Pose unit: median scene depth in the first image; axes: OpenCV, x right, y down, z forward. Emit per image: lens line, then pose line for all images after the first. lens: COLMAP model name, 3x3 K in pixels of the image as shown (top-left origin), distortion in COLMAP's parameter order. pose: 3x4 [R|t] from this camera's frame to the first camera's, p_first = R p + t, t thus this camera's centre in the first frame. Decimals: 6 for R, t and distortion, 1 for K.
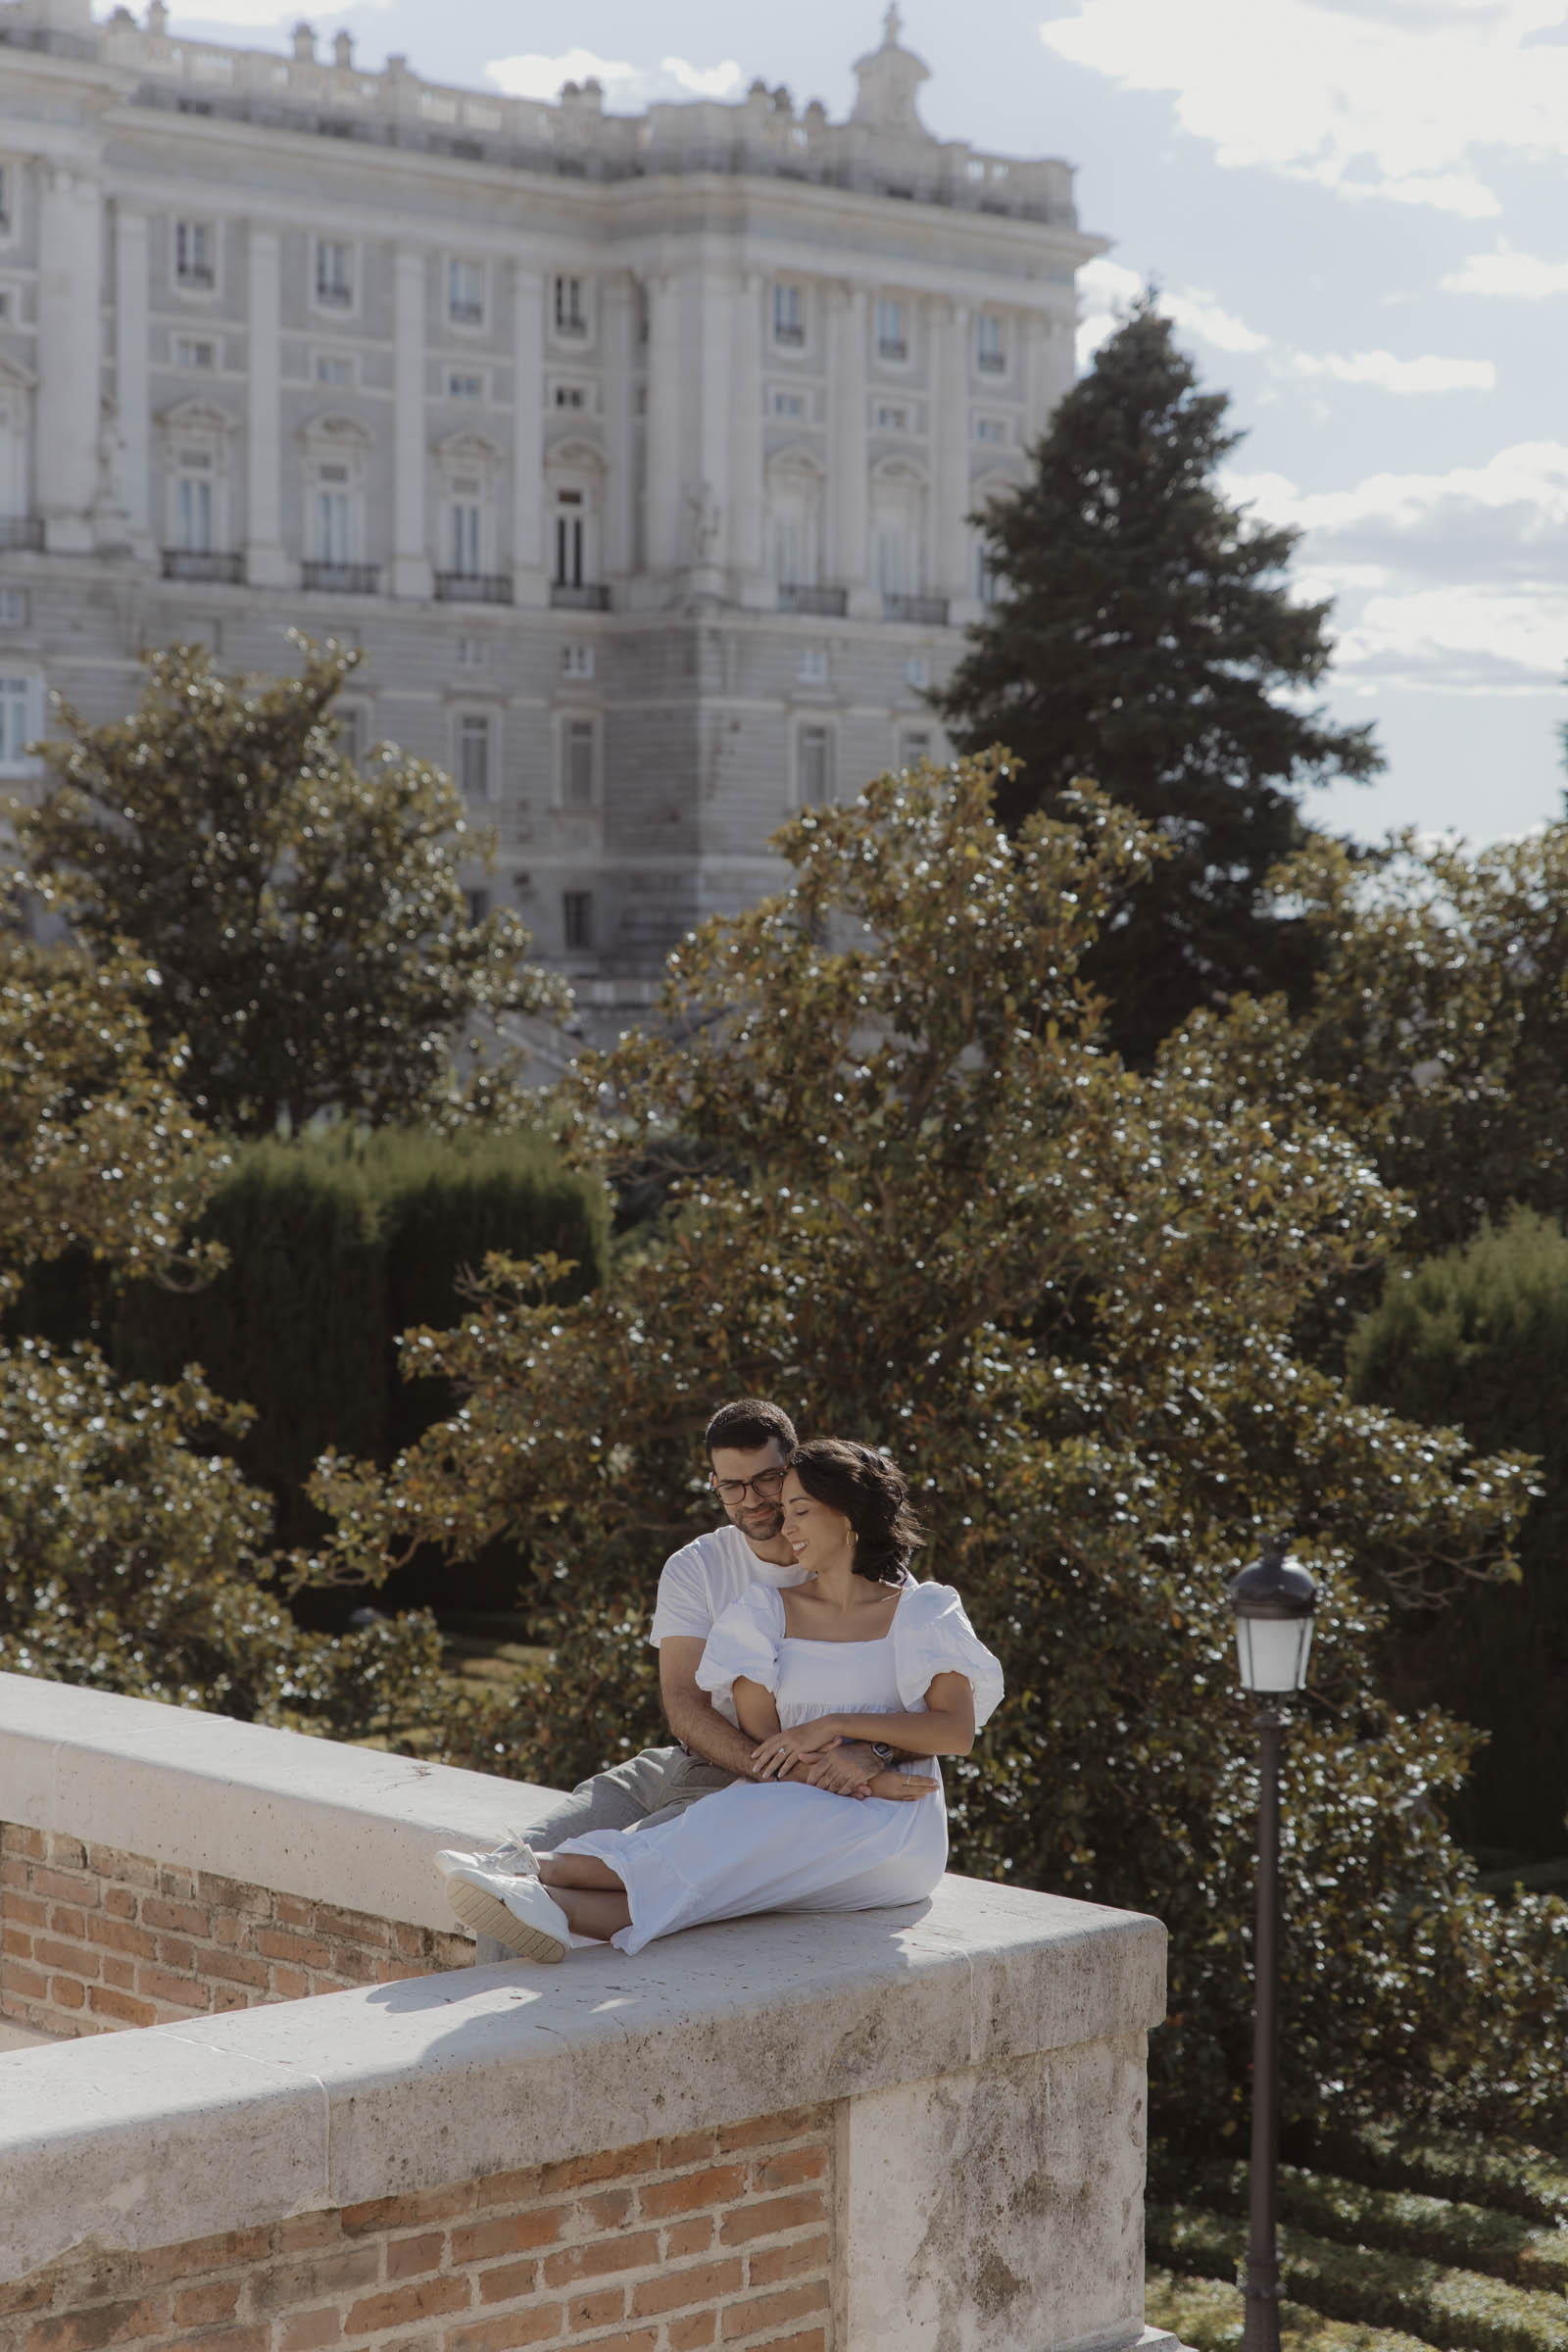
lens RADIAL K [[4603.6, 0, 782.8], [0, 4603.6, 1167.1], [0, 0, 1]] dist [0.016250, 0.000000]
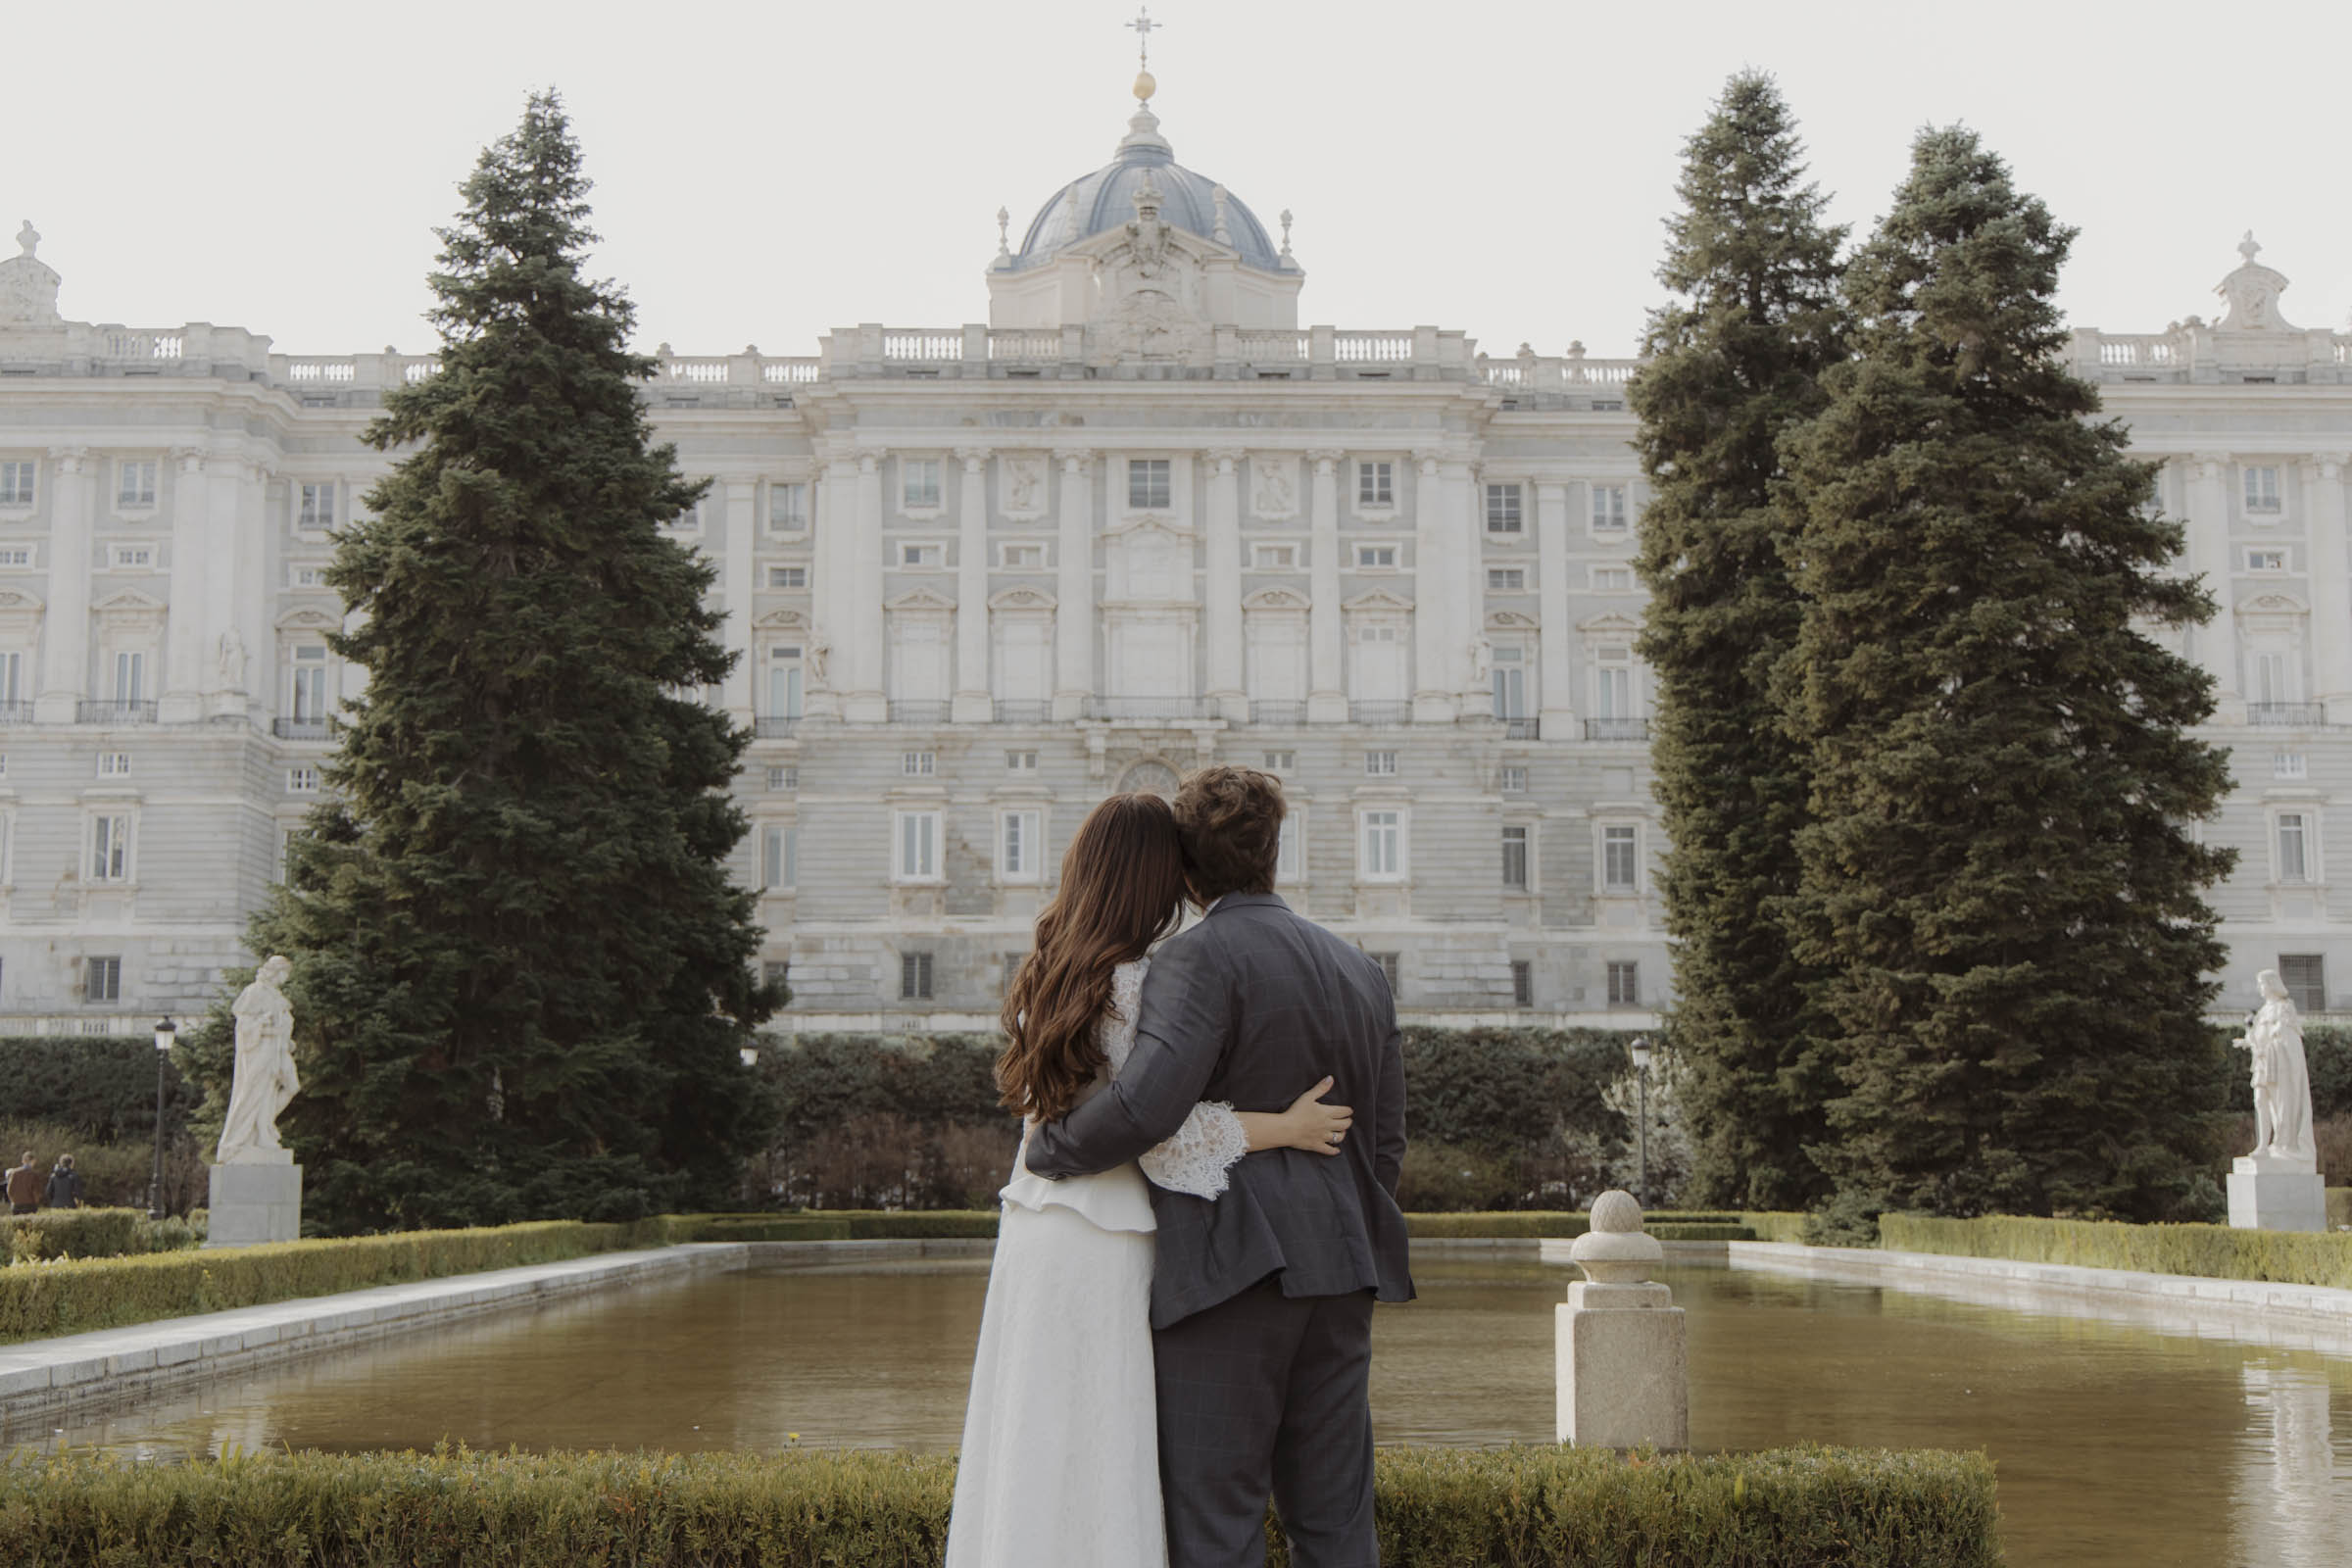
lens RADIAL K [[2749.1, 0, 1156.0], [0, 2749.1, 831.0], [0, 0, 1]] dist [0.028764, 0.000000]
pose [[0.735628, -0.057213, -0.674965, 0.300790], [-0.020157, 0.994137, -0.106235, -0.007437], [0.677085, 0.091755, 0.730162, 0.271689]]
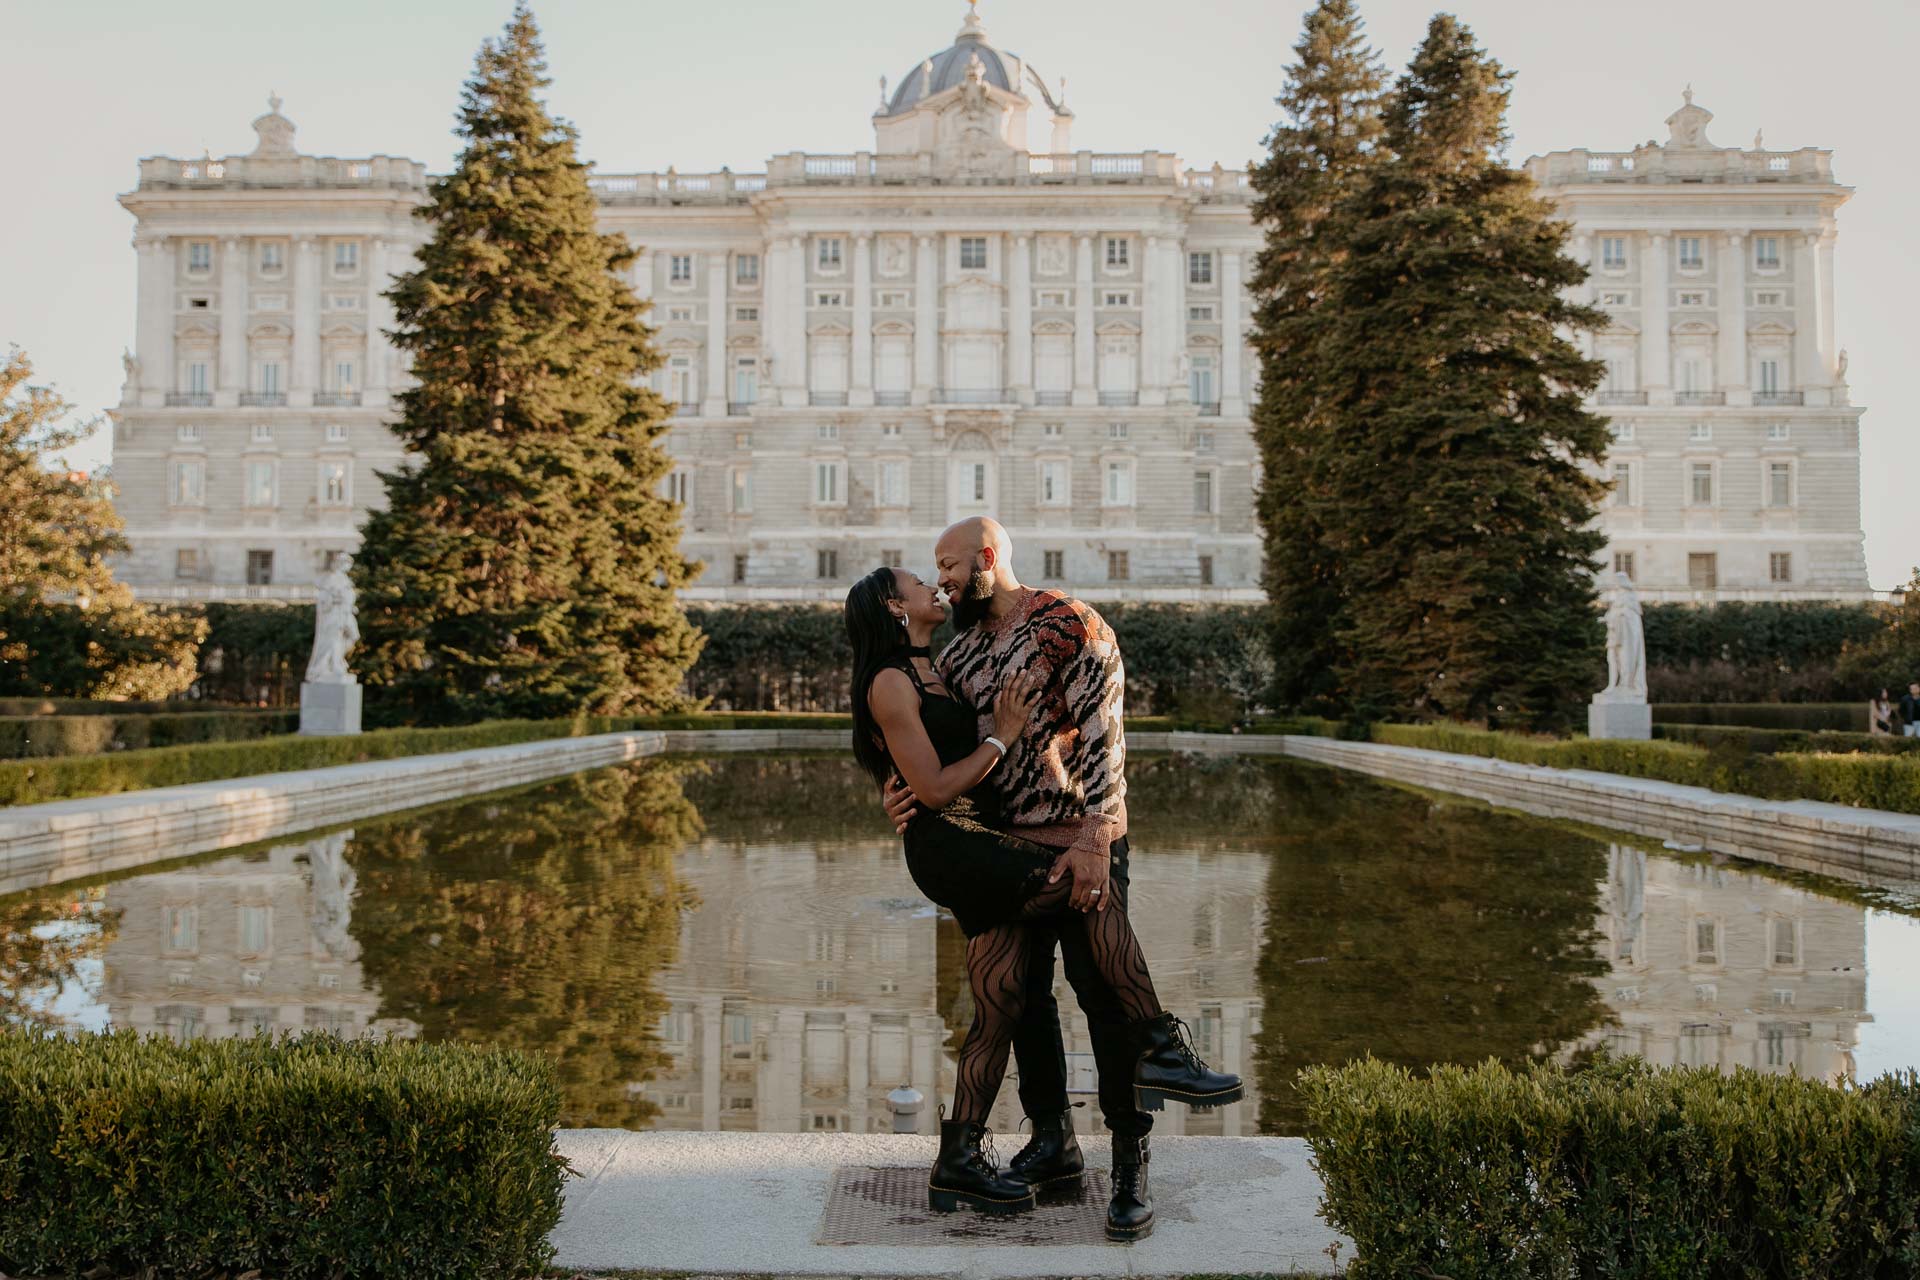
lens RADIAL K [[1669.9, 0, 944.1], [0, 1669.9, 613.0], [0, 0, 1]] dist [0.017642, -0.003852]
pose [[0.704766, 0.001768, -0.709438, 0.300664], [-0.025054, 0.999435, -0.022398, -0.009854], [0.708997, 0.033559, 0.704412, 0.297725]]
